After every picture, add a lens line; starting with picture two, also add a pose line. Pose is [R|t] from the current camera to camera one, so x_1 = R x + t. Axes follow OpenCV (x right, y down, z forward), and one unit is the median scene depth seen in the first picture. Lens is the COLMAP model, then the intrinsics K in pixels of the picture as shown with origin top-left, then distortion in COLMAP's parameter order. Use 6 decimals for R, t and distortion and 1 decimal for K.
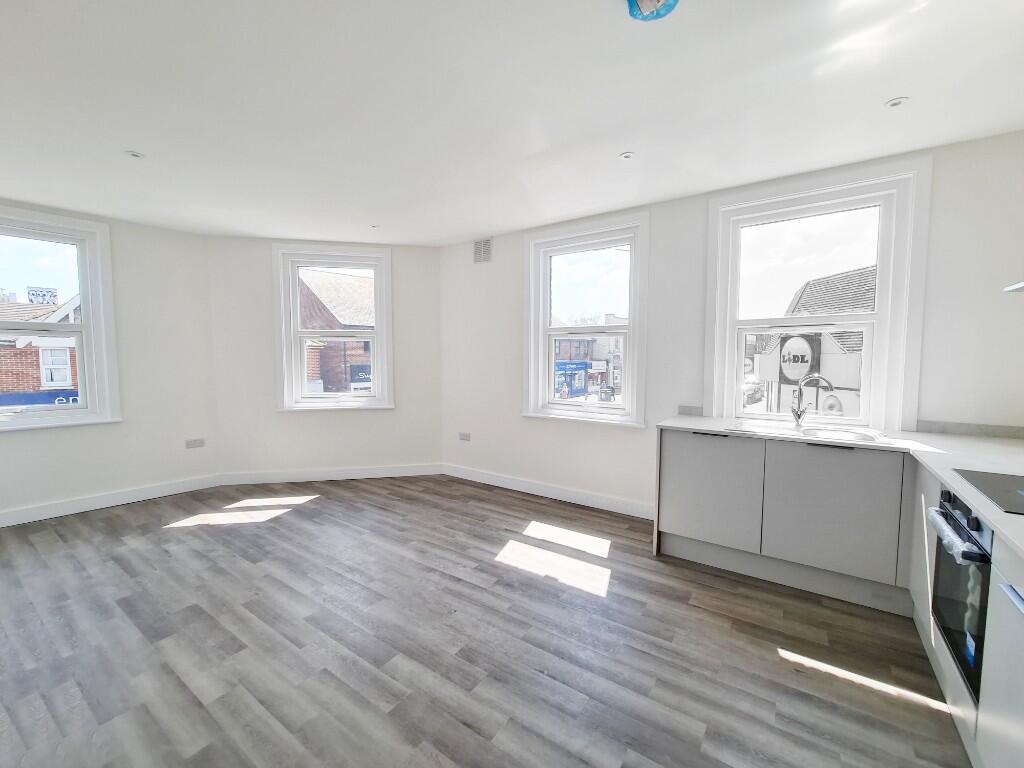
lens RADIAL K [[416.0, 0, 514.0], [0, 416.0, 384.9], [0, 0, 1]] dist [-0.007518, 0.000149]
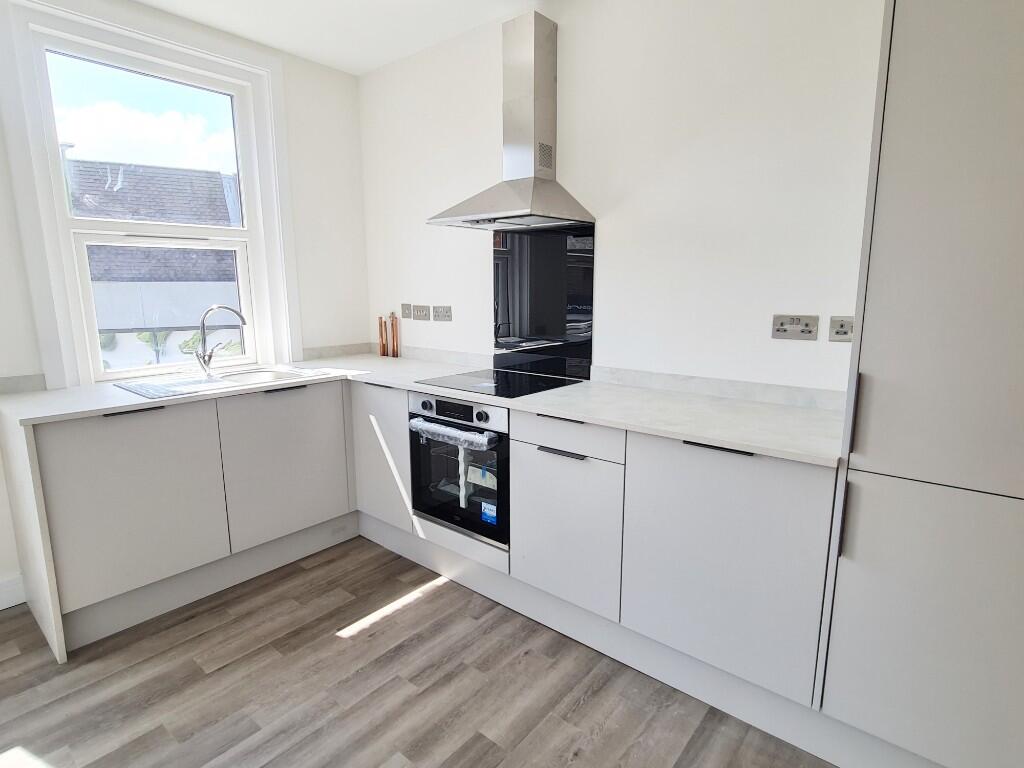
lens RADIAL K [[550.2, 0, 510.8], [0, 550.2, 382.5], [0, 0, 1]] dist [0.008347, -0.001005]
pose [[0.109984, -0.175801, 0.978263, -0.275025], [0.071127, 0.983102, 0.168674, -0.022100], [-0.991385, 0.051029, 0.120630, 0.409653]]
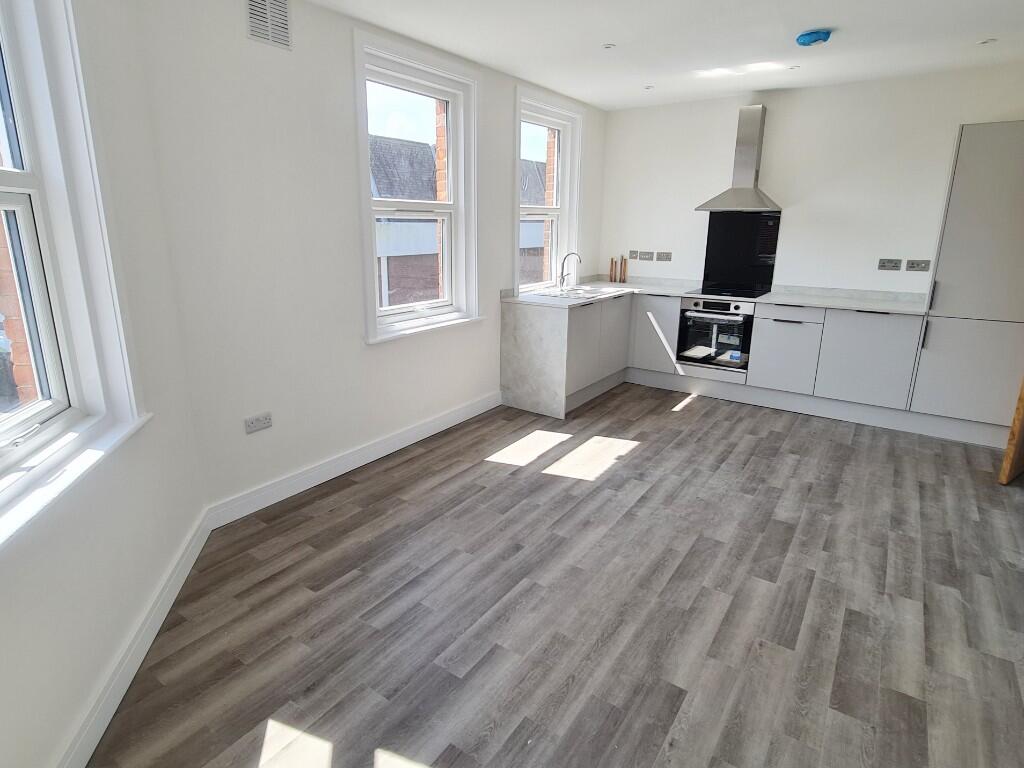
lens RADIAL K [[522.5, 0, 519.6], [0, 522.5, 356.8], [0, 0, 1]] dist [-0.009572, -0.000263]
pose [[0.049911, -0.245661, 0.968070, -1.259994], [0.067145, 0.967910, 0.242159, -0.143169], [-0.996494, 0.052914, 0.064805, 1.246810]]
